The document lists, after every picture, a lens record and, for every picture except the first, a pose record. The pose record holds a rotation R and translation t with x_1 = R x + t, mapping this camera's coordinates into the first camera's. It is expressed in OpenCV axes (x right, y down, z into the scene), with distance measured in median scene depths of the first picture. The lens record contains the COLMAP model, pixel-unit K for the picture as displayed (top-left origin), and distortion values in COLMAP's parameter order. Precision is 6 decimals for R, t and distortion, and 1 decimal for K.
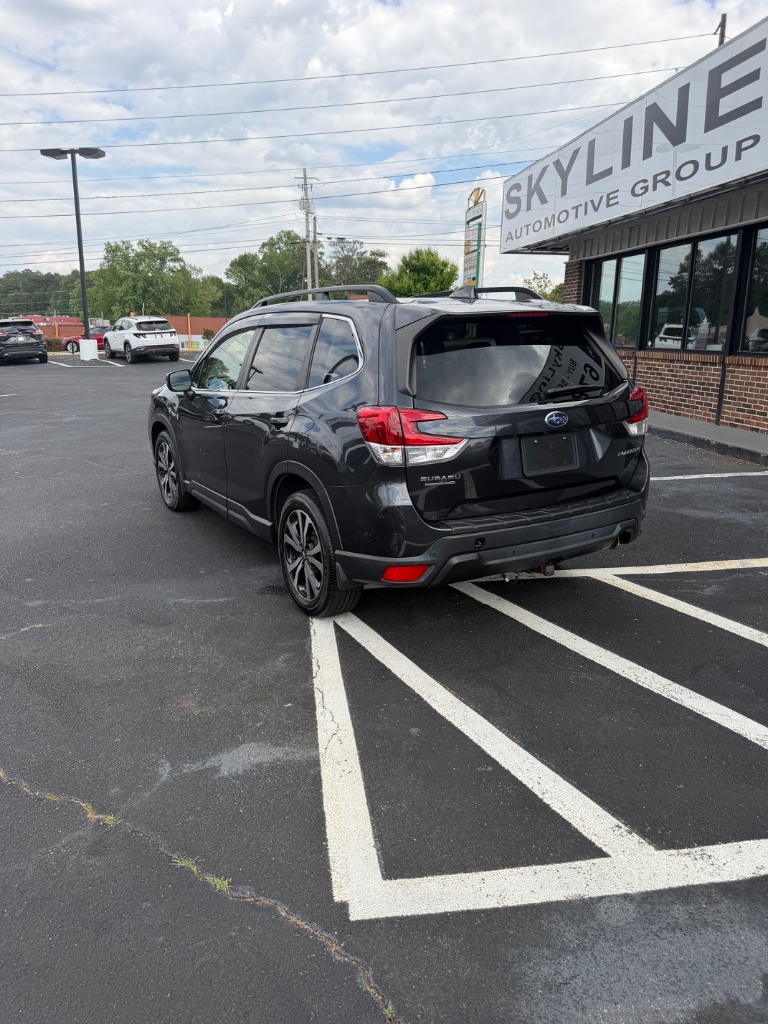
lens RADIAL K [[733.7, 0, 380.2], [0, 733.7, 502.4], [0, 0, 1]] dist [0.019704, -0.022443]
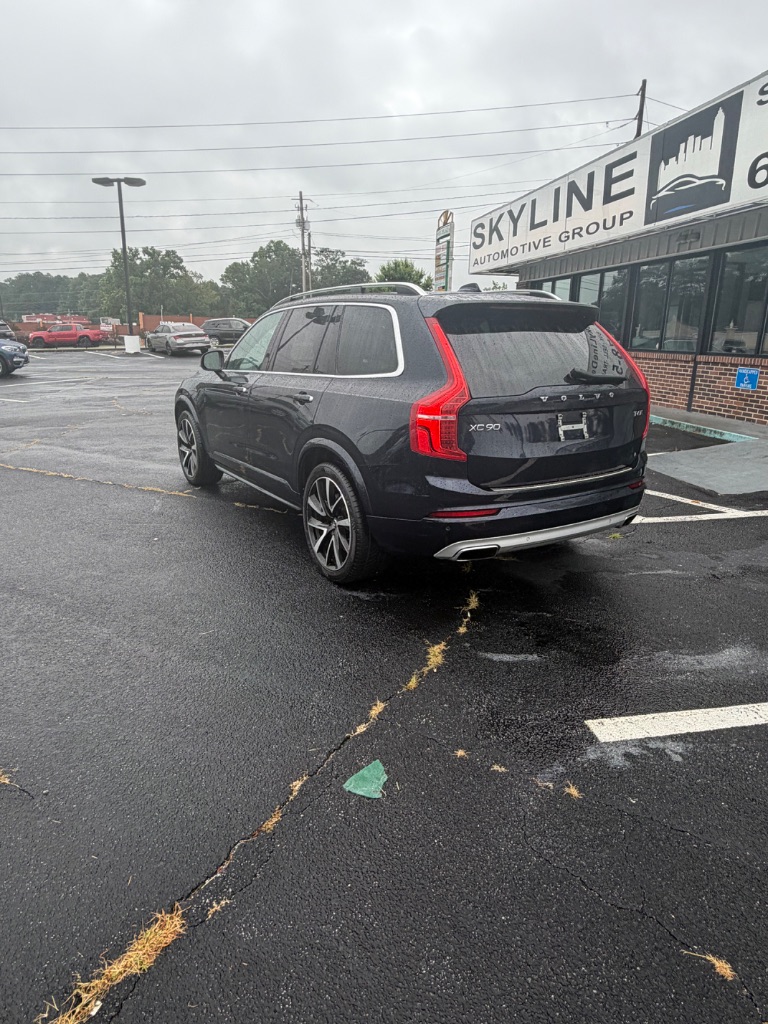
lens RADIAL K [[647.9, 0, 388.3], [0, 647.9, 512.0], [0, 0, 1]] dist [-0.007488, 0.008338]
pose [[0.998845, -0.001219, 0.048034, -0.052570], [-0.000805, 0.999114, 0.042089, 0.059161], [-0.048043, -0.042079, 0.997959, -0.246493]]
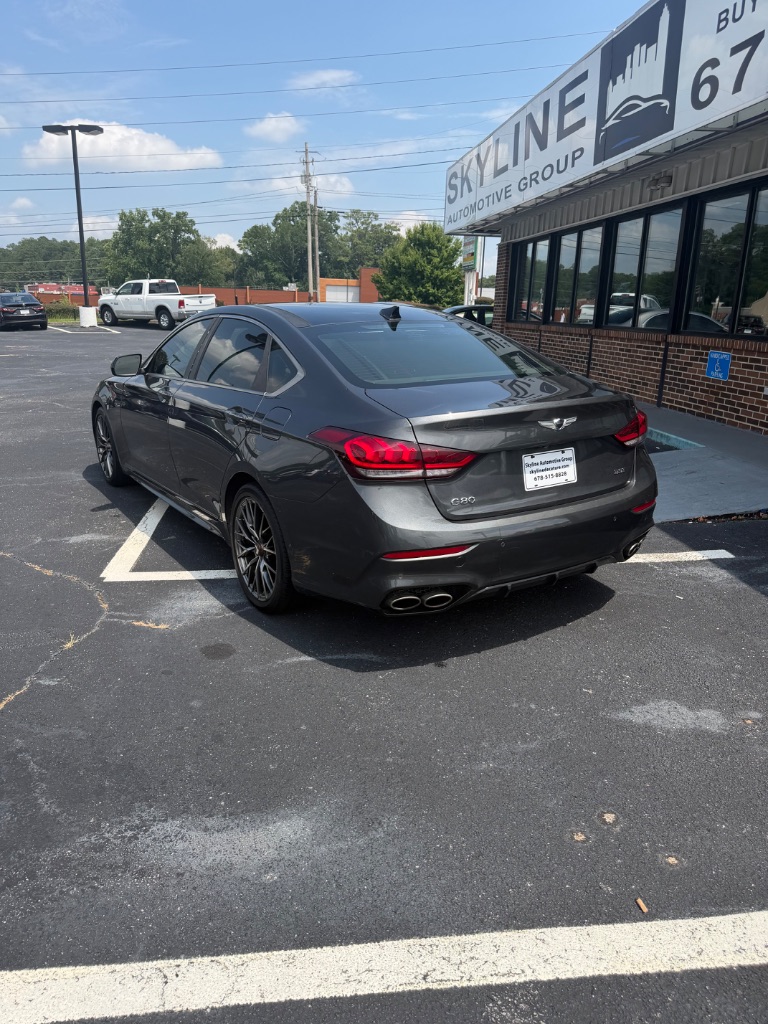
lens RADIAL K [[733.7, 0, 383.5], [0, 733.7, 512.7], [0, 0, 1]] dist [0.019704, -0.022443]
pose [[0.999655, 0.021886, -0.014534, 0.123969], [-0.021203, 0.998735, 0.045594, 0.041721], [0.015513, -0.045271, 0.998854, -0.168595]]
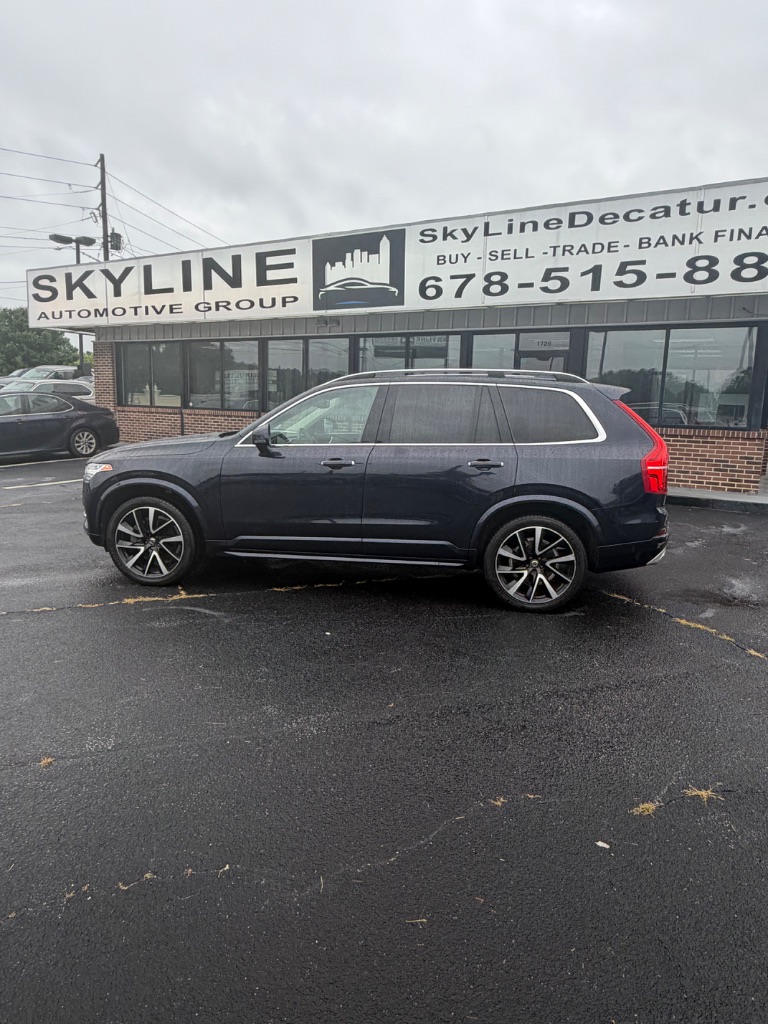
lens RADIAL K [[647.9, 0, 387.7], [0, 647.9, 508.4], [0, 0, 1]] dist [-0.007488, 0.008338]
pose [[0.615817, -0.114855, 0.779473, -0.422259], [0.154796, 0.987673, 0.023238, 0.022259], [-0.772533, 0.106349, 0.626005, -0.100288]]
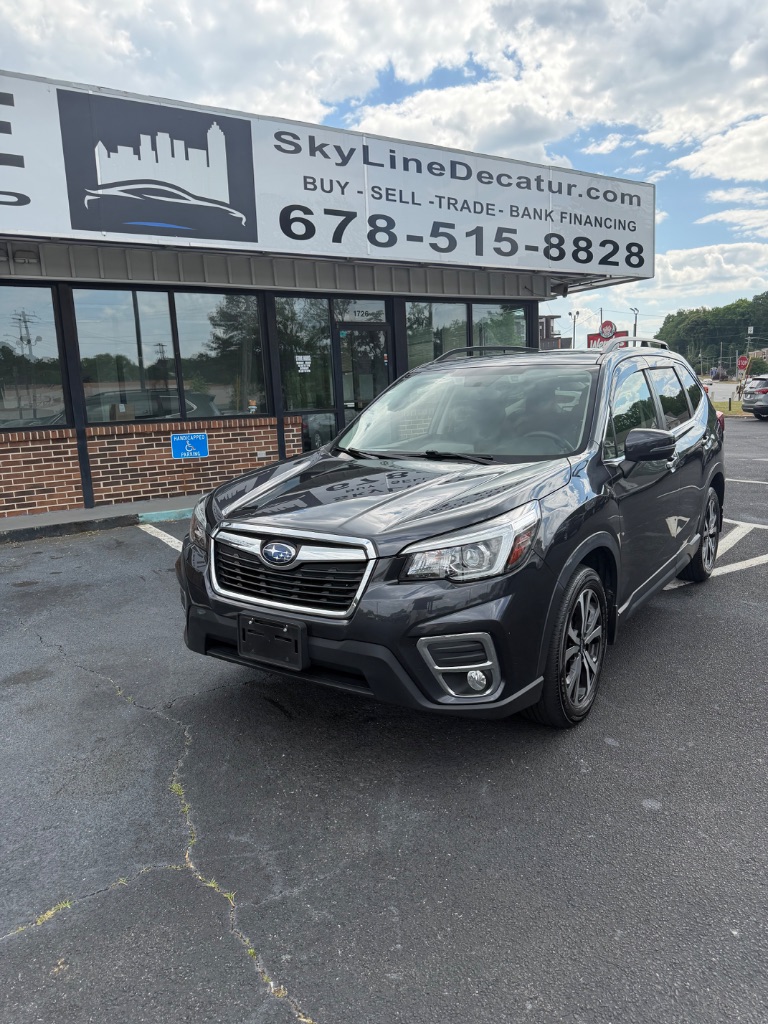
lens RADIAL K [[733.7, 0, 395.5], [0, 733.7, 509.1], [0, 0, 1]] dist [0.019704, -0.022443]
pose [[-0.423706, -0.124470, 0.897207, -0.347028], [0.249369, 0.936209, 0.247645, -0.143124], [-0.870797, 0.328664, -0.365639, 0.637271]]
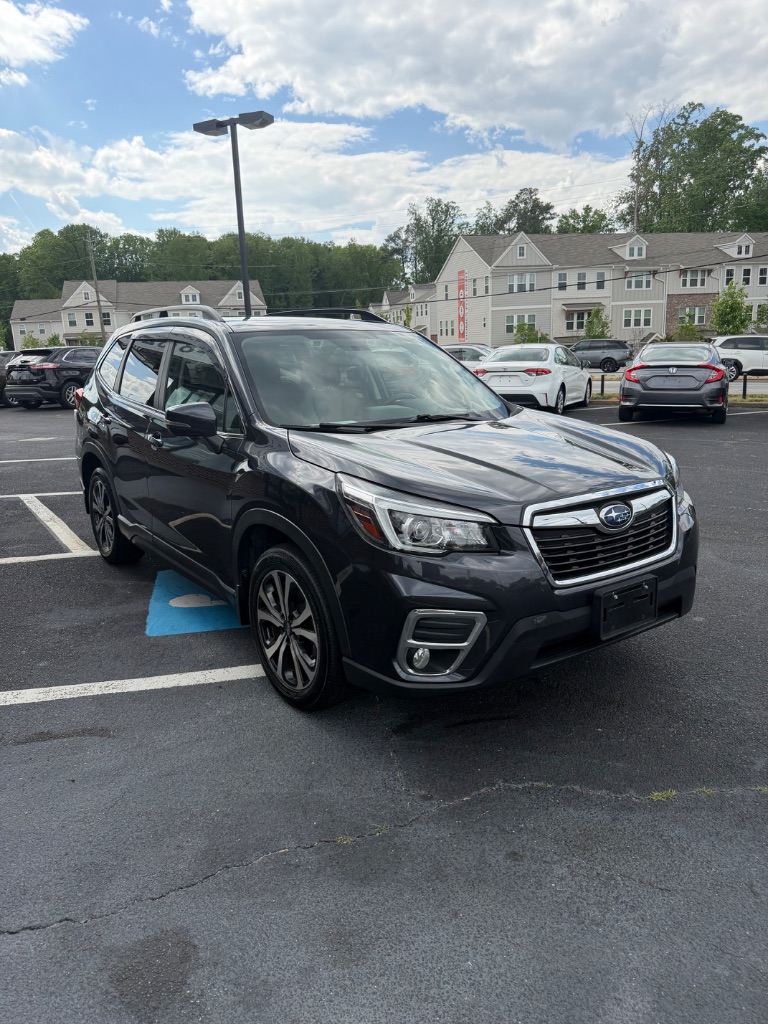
lens RADIAL K [[733.7, 0, 374.2], [0, 733.7, 508.2], [0, 0, 1]] dist [0.019704, -0.022443]
pose [[-0.996166, 0.052470, -0.070007, -0.031479], [0.016166, 0.896811, 0.442119, -0.183028], [0.085981, 0.439292, -0.894220, 0.781628]]
